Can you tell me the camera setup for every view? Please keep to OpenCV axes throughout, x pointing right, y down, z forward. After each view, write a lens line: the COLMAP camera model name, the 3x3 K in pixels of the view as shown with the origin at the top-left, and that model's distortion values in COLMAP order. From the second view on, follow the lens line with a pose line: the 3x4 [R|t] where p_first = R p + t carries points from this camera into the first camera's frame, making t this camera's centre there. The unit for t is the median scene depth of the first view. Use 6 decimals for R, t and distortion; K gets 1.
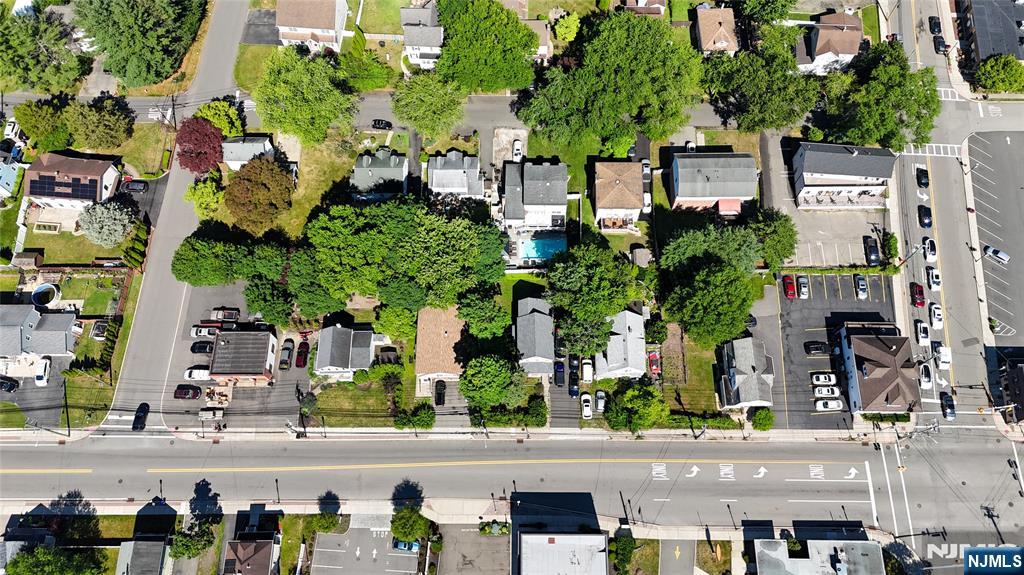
lens RADIAL K [[770.9, 0, 512.0], [0, 770.9, 287.5], [0, 0, 1]] dist [0.010685, 0.004442]
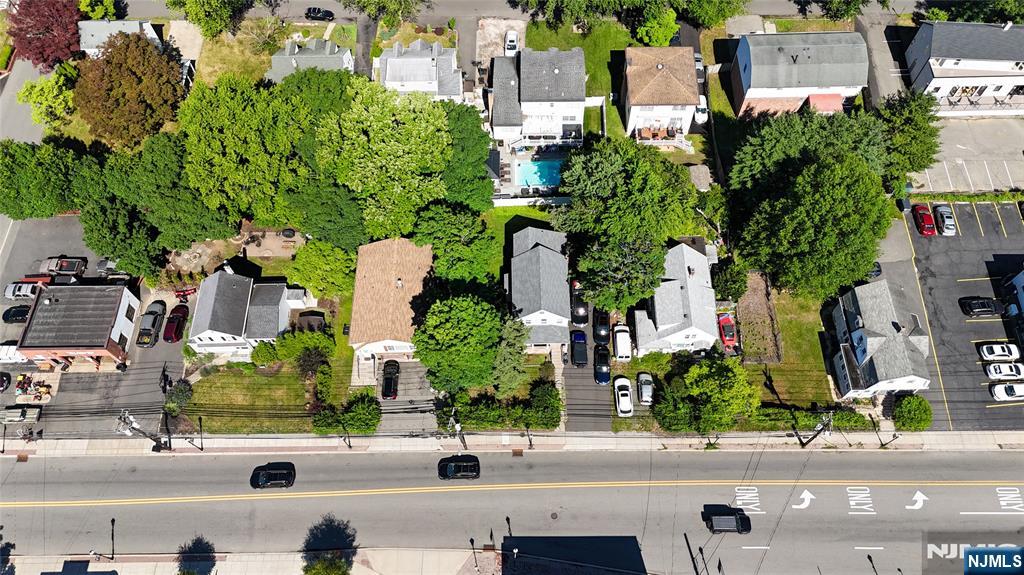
lens RADIAL K [[770.9, 0, 512.0], [0, 770.9, 287.5], [0, 0, 1]] dist [0.010685, 0.004442]
pose [[0.999975, -0.006474, 0.002727, 0.005096], [0.006735, 0.993917, -0.109925, 0.132613], [-0.001999, 0.109940, 0.993936, 0.365976]]
